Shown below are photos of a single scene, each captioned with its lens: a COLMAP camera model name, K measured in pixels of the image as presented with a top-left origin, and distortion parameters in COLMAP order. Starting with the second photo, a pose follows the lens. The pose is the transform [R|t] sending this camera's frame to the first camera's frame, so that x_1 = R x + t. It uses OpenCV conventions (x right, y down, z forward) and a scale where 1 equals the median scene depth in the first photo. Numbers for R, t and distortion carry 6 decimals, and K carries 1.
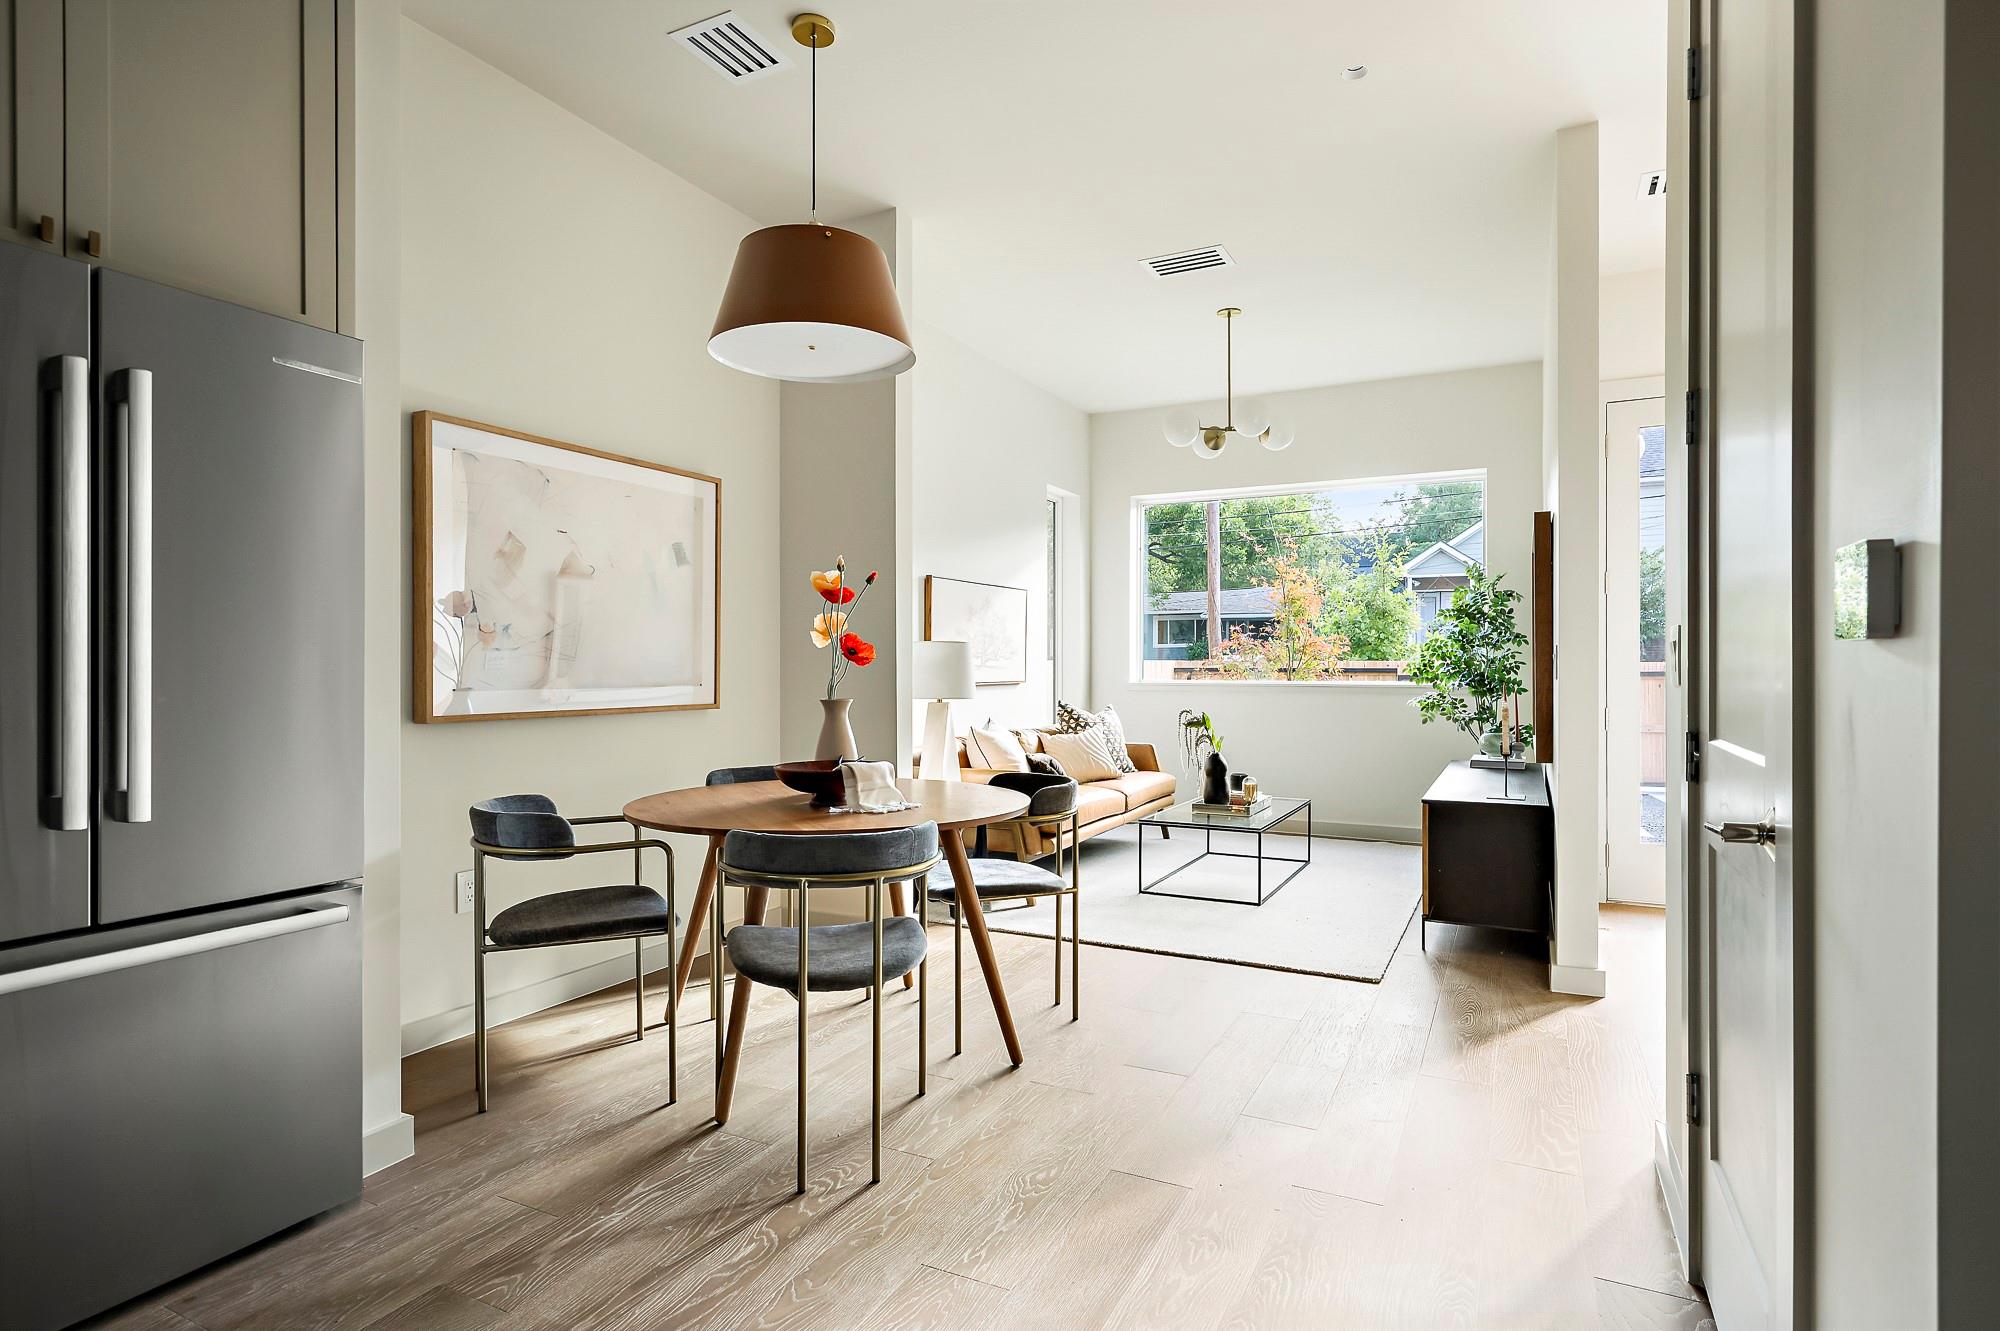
lens RADIAL K [[1038.8, 0, 1004.7], [0, 1038.8, 672.6], [0, 0, 1]] dist [-0.000026, 0.000015]
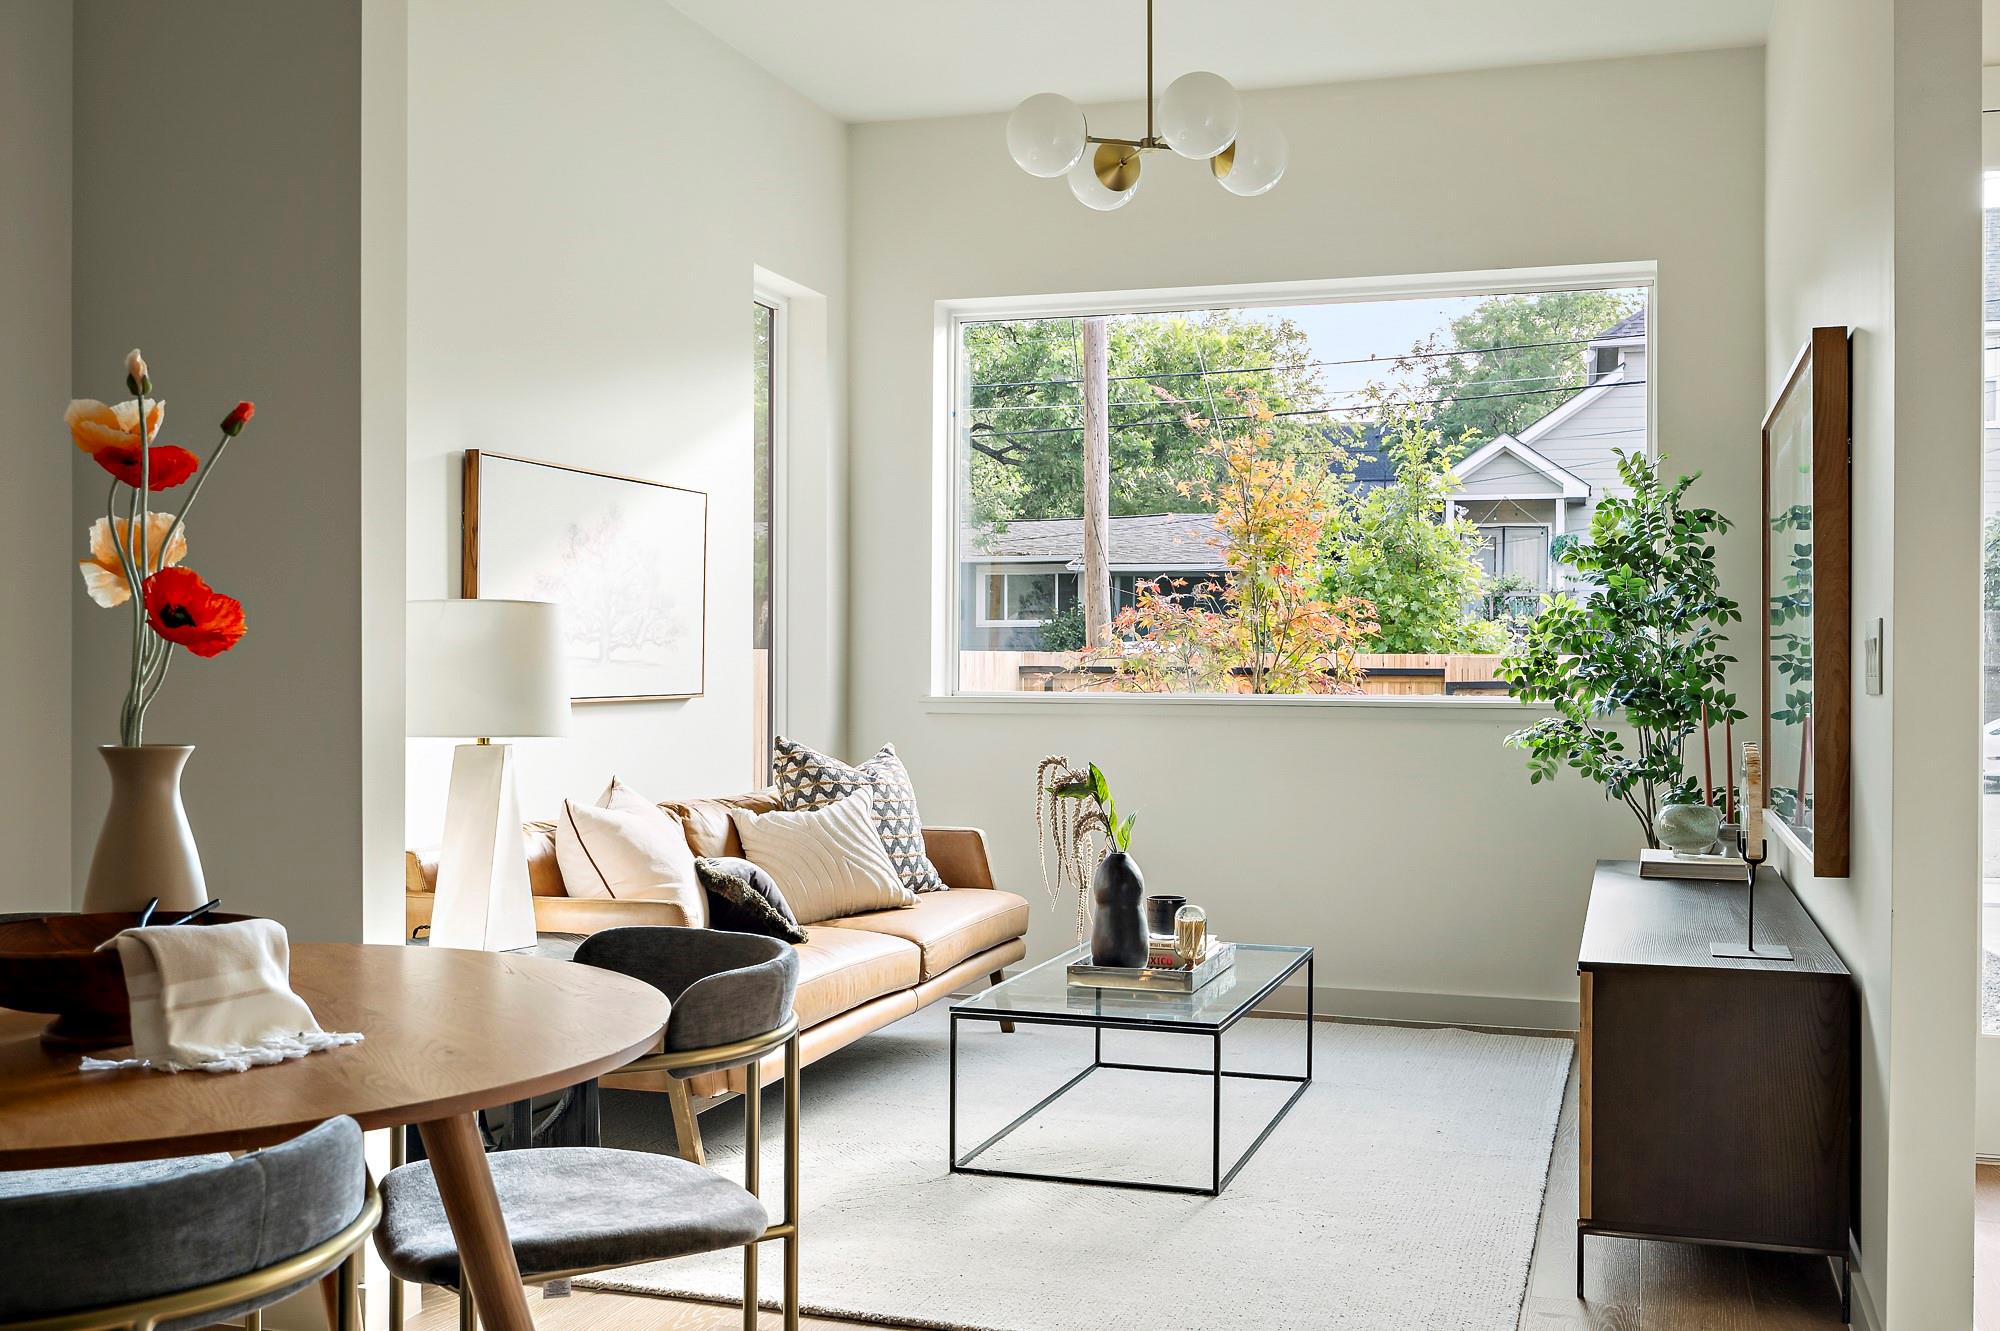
lens RADIAL K [[1977.9, 0, 1000.0], [0, 1977.9, 665.5], [0, 0, 1]] dist [0.117448, 0.001533]
pose [[0.988144, 0.004061, 0.153477, 0.015855], [-0.003360, 0.999983, -0.004825, -0.000393], [-0.153494, 0.004252, 0.988140, 0.129514]]
